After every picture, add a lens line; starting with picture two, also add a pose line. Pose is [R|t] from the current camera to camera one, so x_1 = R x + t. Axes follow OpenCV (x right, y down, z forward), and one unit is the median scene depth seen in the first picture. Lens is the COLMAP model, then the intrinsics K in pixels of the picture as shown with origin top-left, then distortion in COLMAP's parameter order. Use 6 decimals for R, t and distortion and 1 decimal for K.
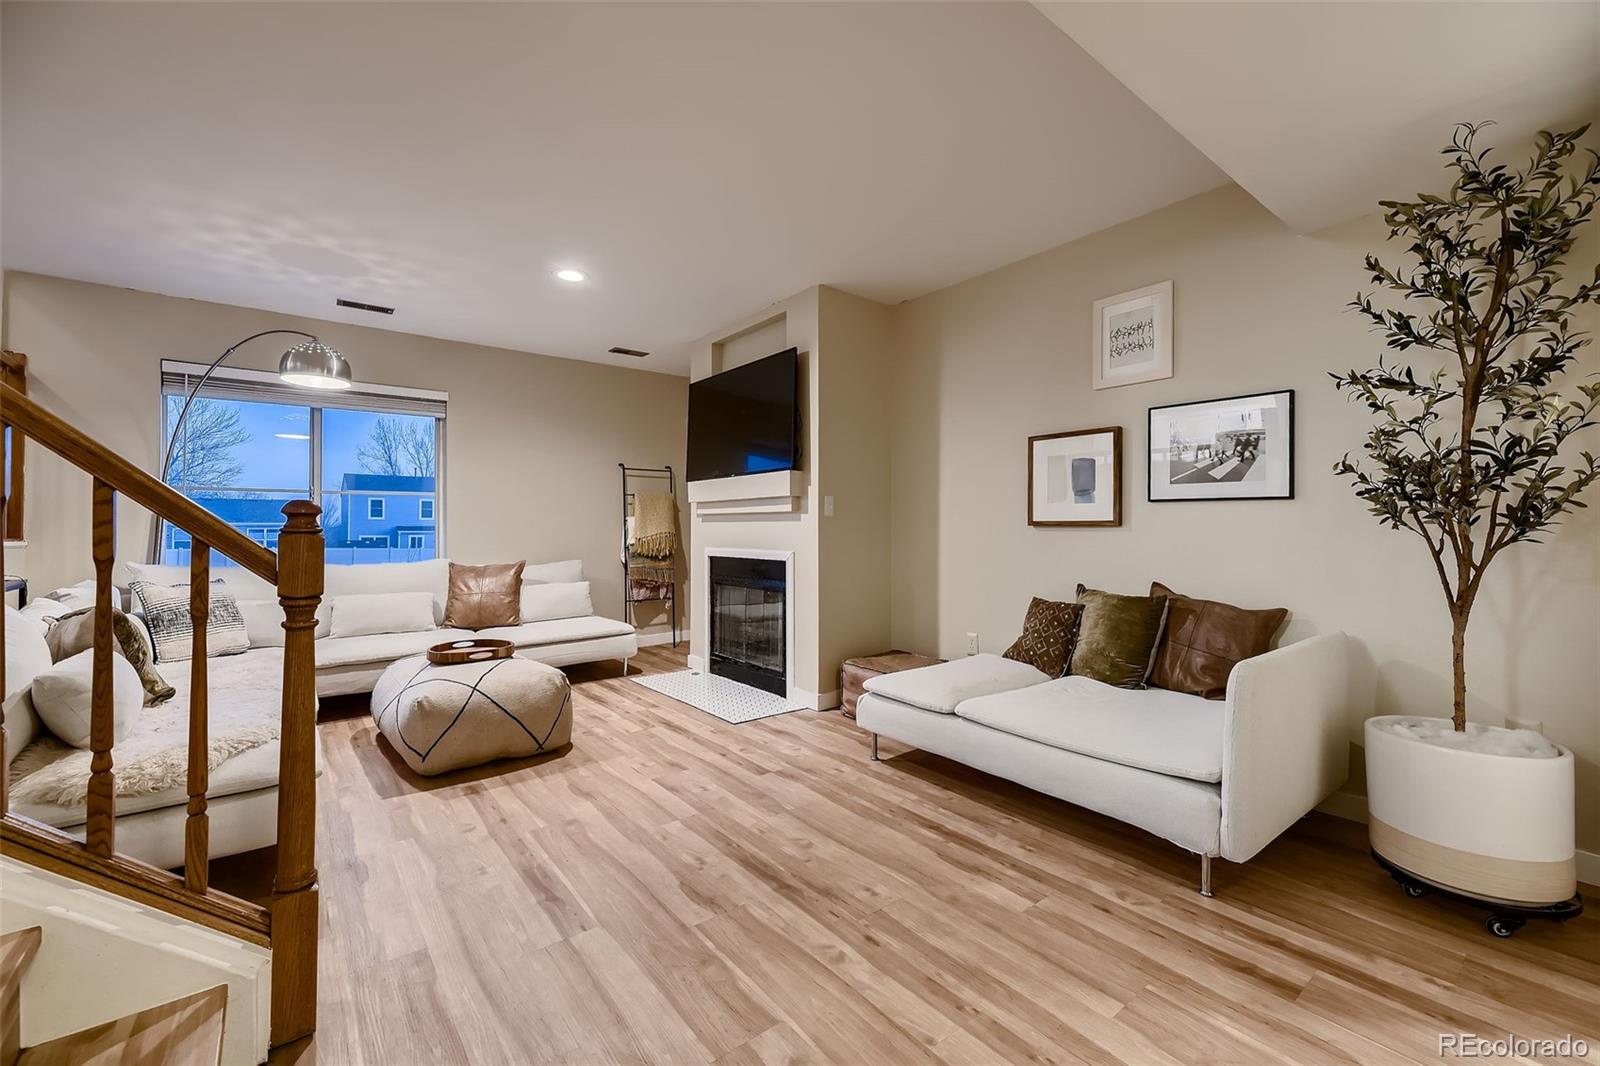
lens RADIAL K [[647.8, 0, 801.4], [0, 647.8, 520.2], [0, 0, 1]] dist [0.018507, -0.005214]
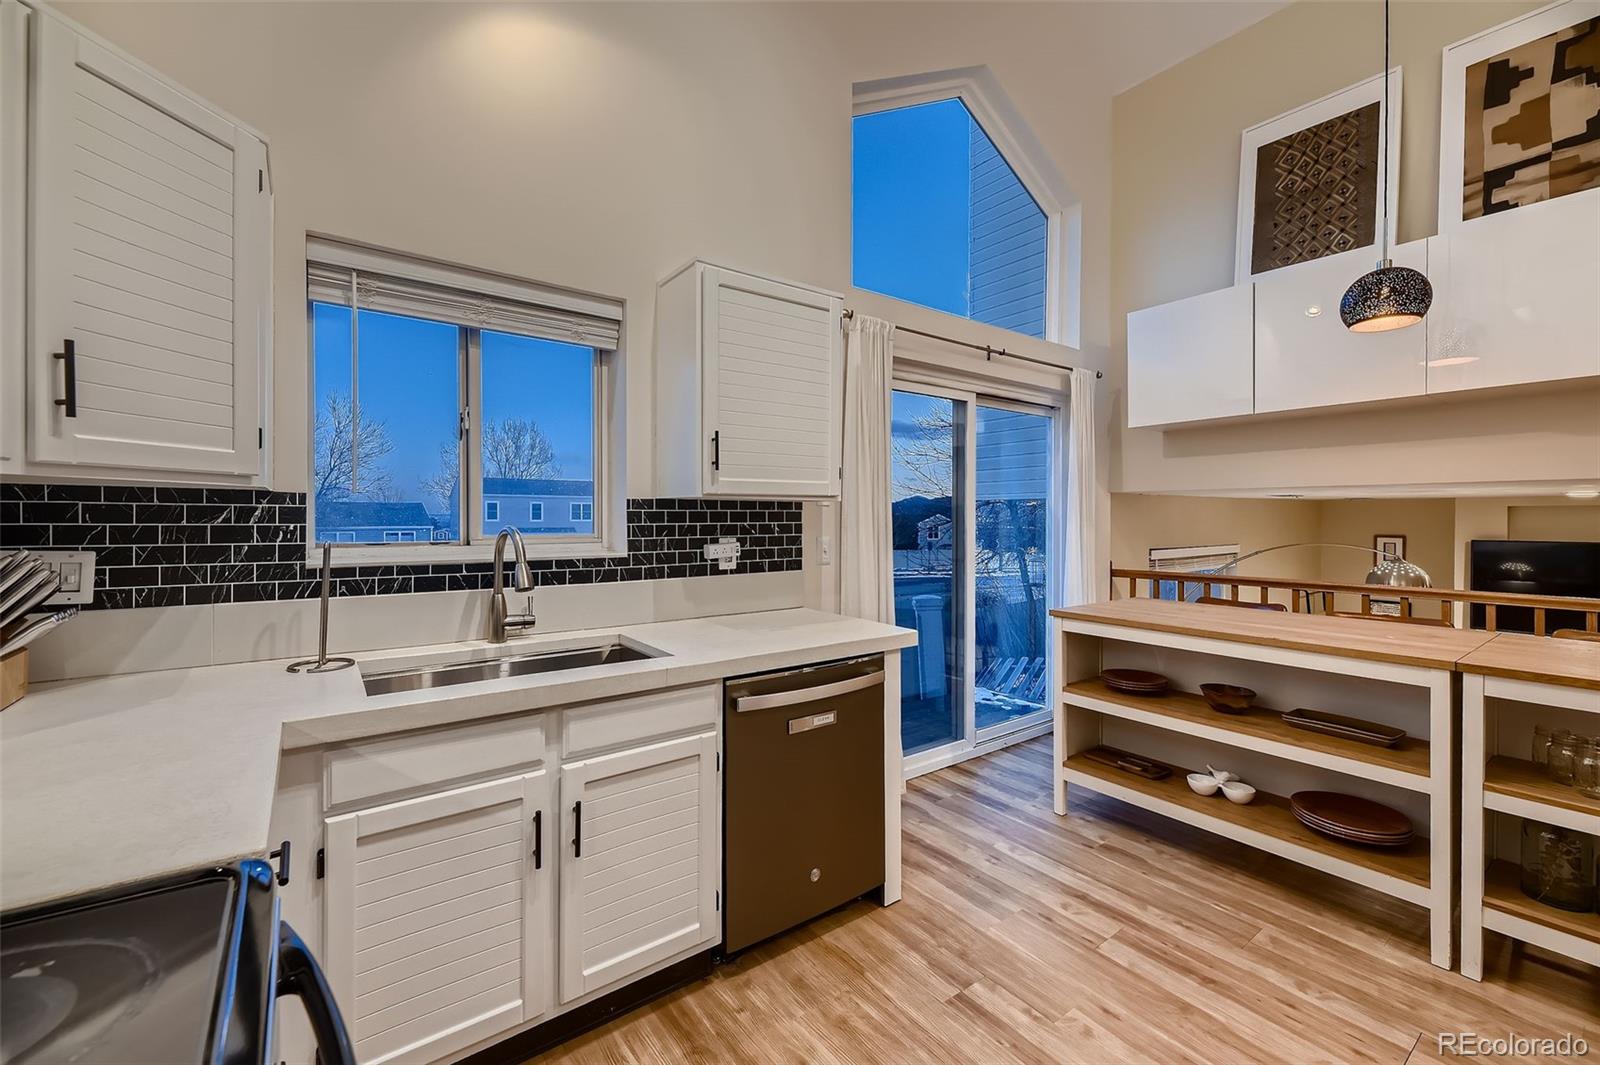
lens RADIAL K [[647.8, 0, 802.7], [0, 647.8, 519.9], [0, 0, 1]] dist [0.018507, -0.005214]
pose [[0.999348, 0.003542, -0.035930, -2.053175], [-0.002740, 0.999747, 0.022347, -0.425849], [0.036000, -0.022234, 0.999104, -0.281080]]
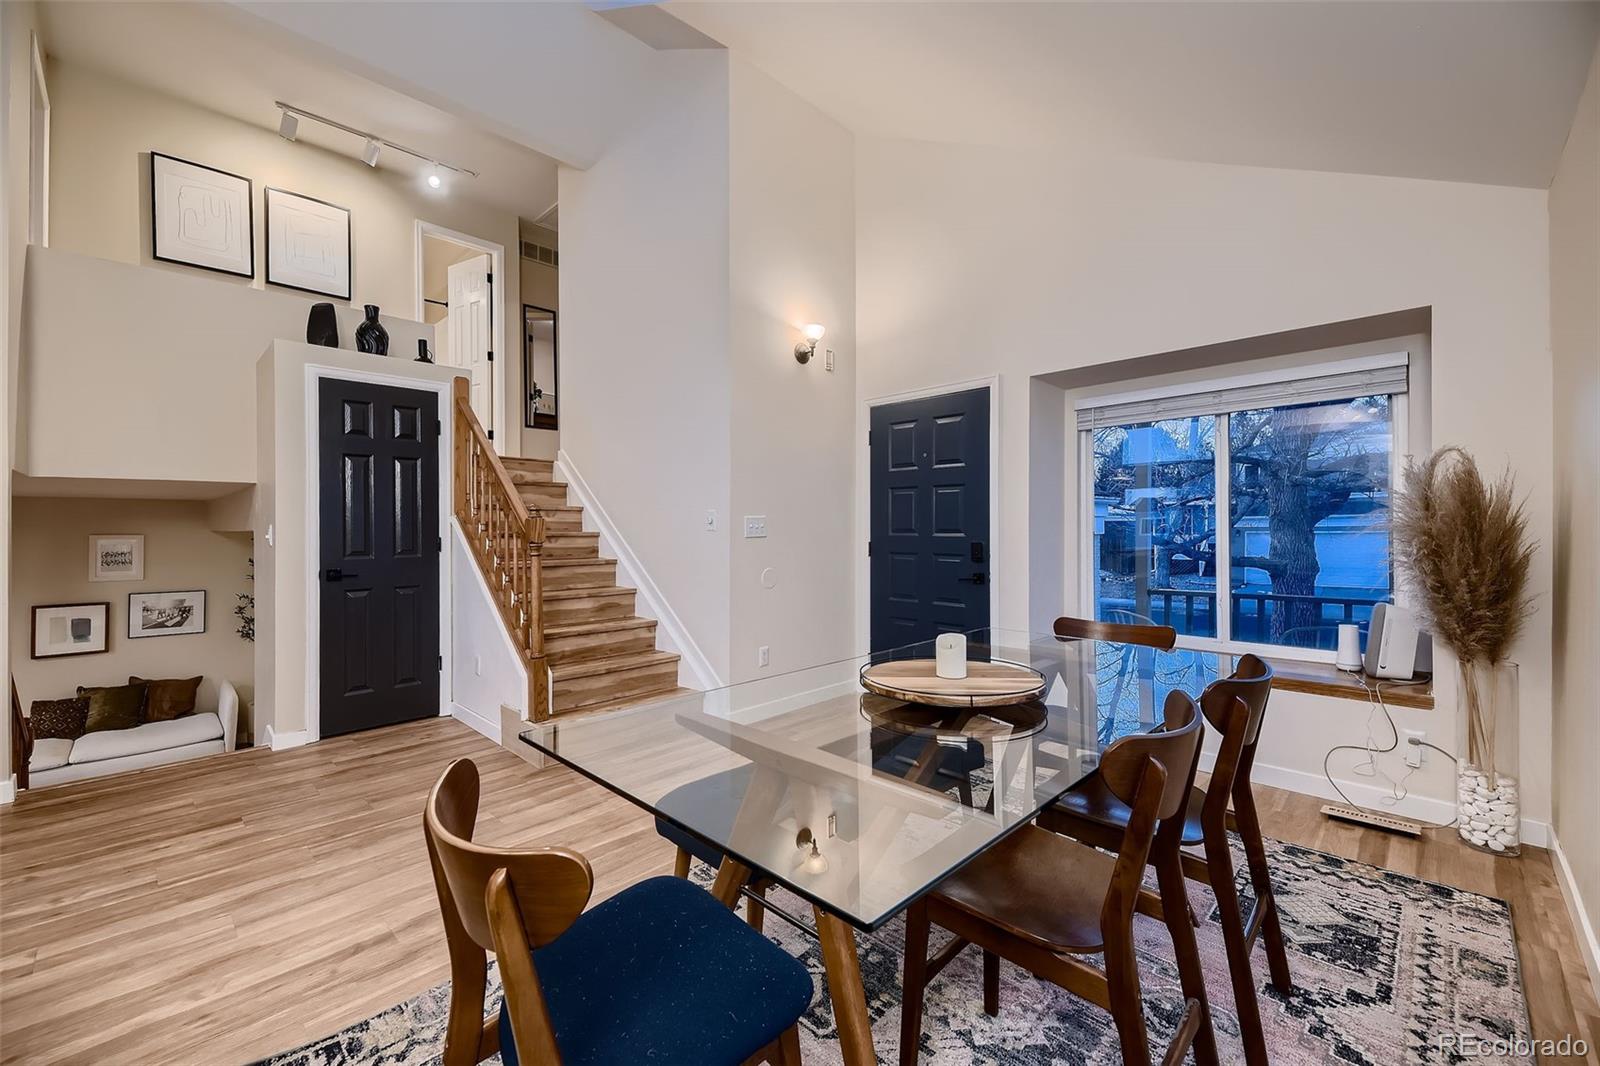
lens RADIAL K [[647.8, 0, 803.2], [0, 647.8, 522.7], [0, 0, 1]] dist [0.018507, -0.005214]
pose [[-0.128833, 0.007066, 0.991641, -1.798585], [-0.012197, 0.999888, -0.008710, -0.399053], [-0.991591, -0.013217, -0.128733, -0.852332]]
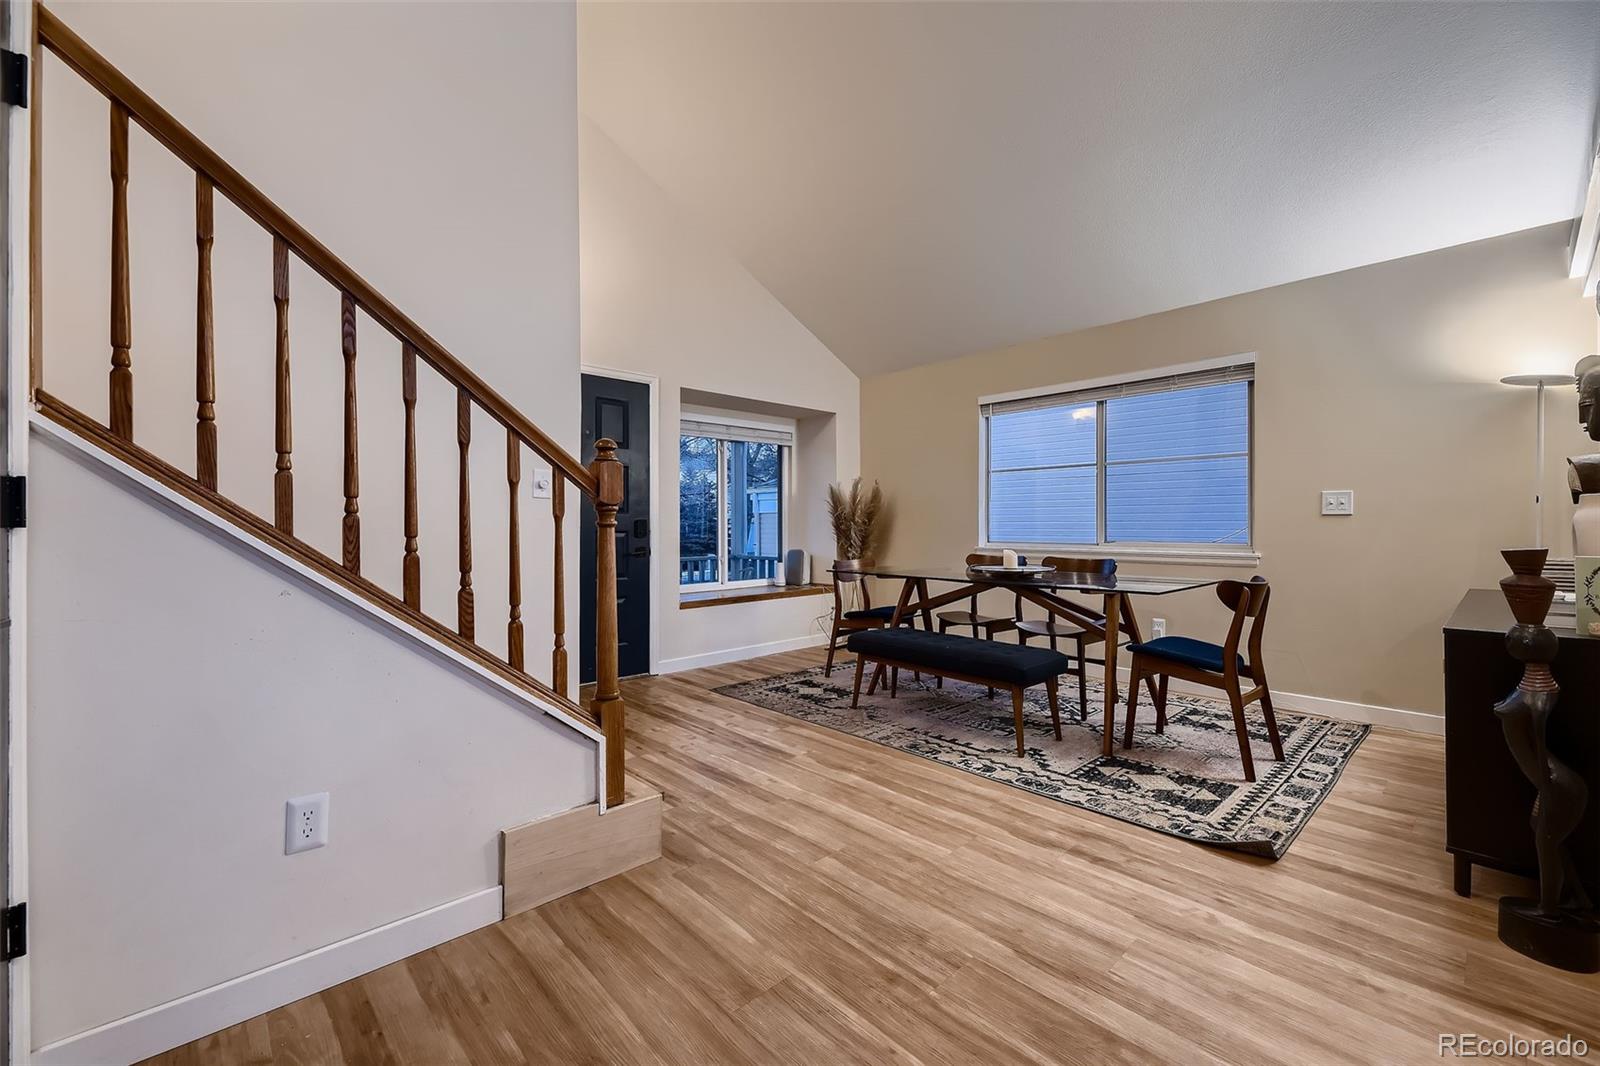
lens RADIAL K [[647.8, 0, 793.4], [0, 647.8, 535.8], [0, 0, 1]] dist [0.018507, -0.005214]
pose [[-0.997293, 0.002316, -0.073497, -0.749466], [0.002548, 0.999992, -0.003067, -0.332656], [0.073489, -0.003246, -0.997291, 0.148294]]
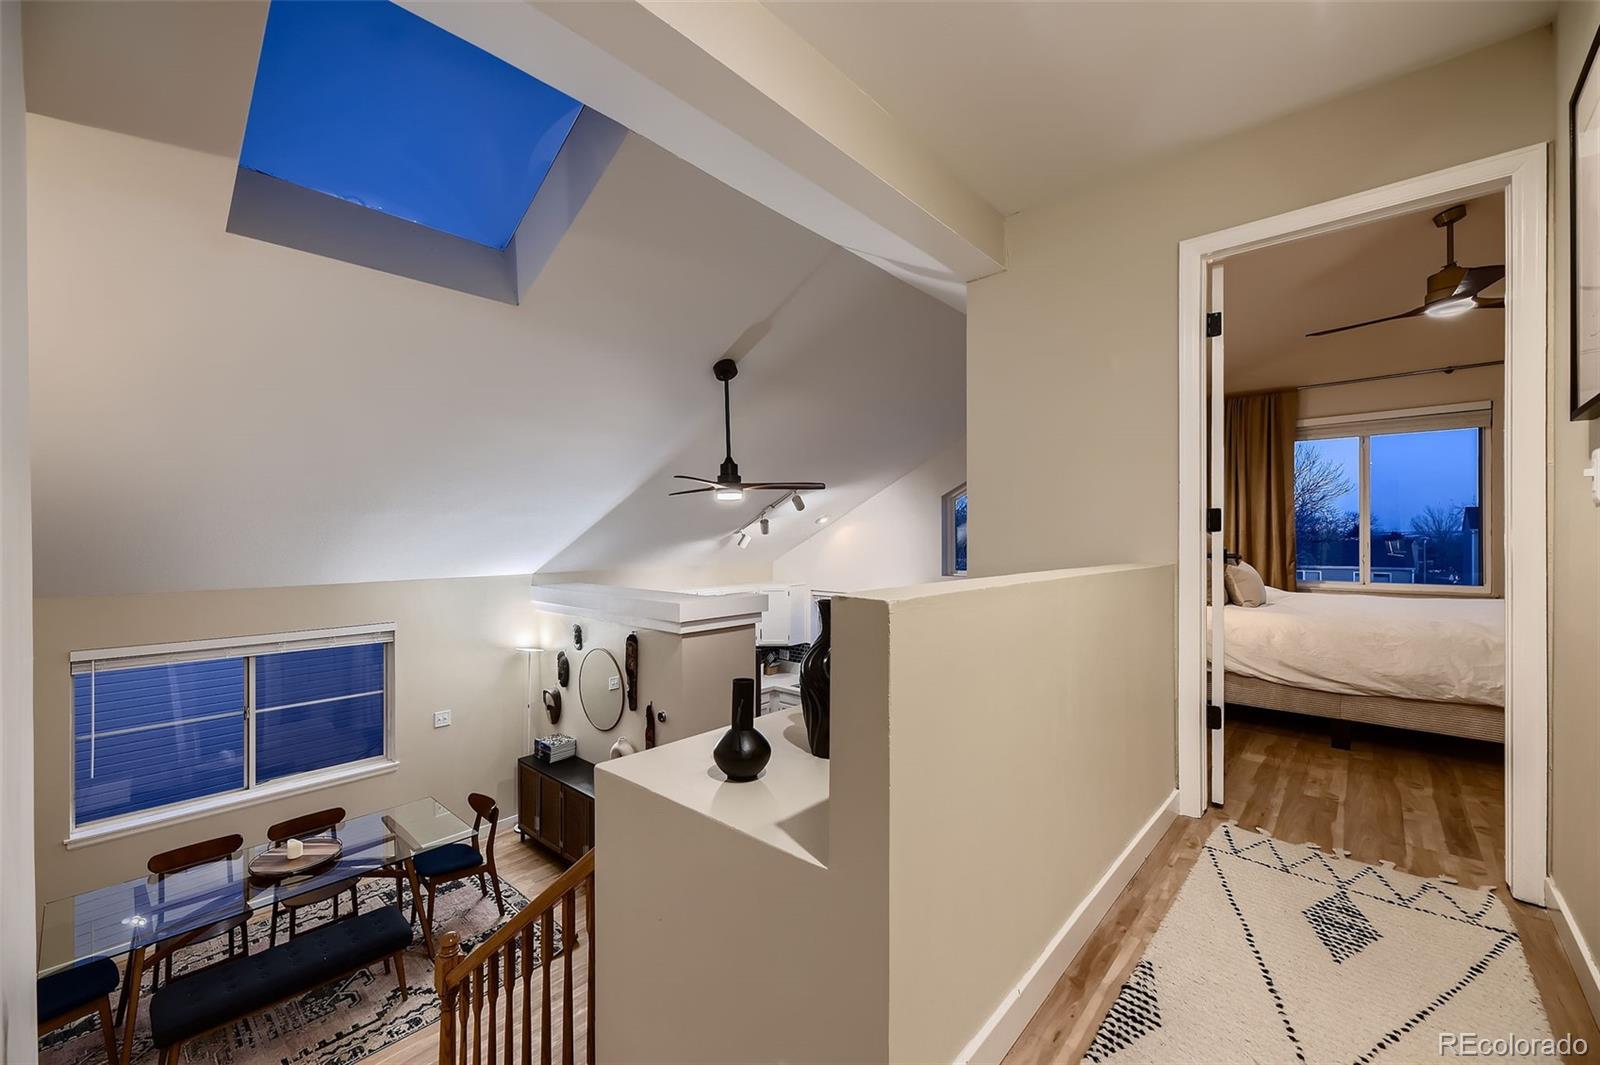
lens RADIAL K [[647.8, 0, 800.7], [0, 647.8, 532.2], [0, 0, 1]] dist [0.018507, -0.005214]
pose [[0.168442, -0.000771, -0.985711, 0.278152], [0.020825, 0.999779, 0.002777, -0.933055], [0.985492, -0.020996, 0.168421, -0.225783]]
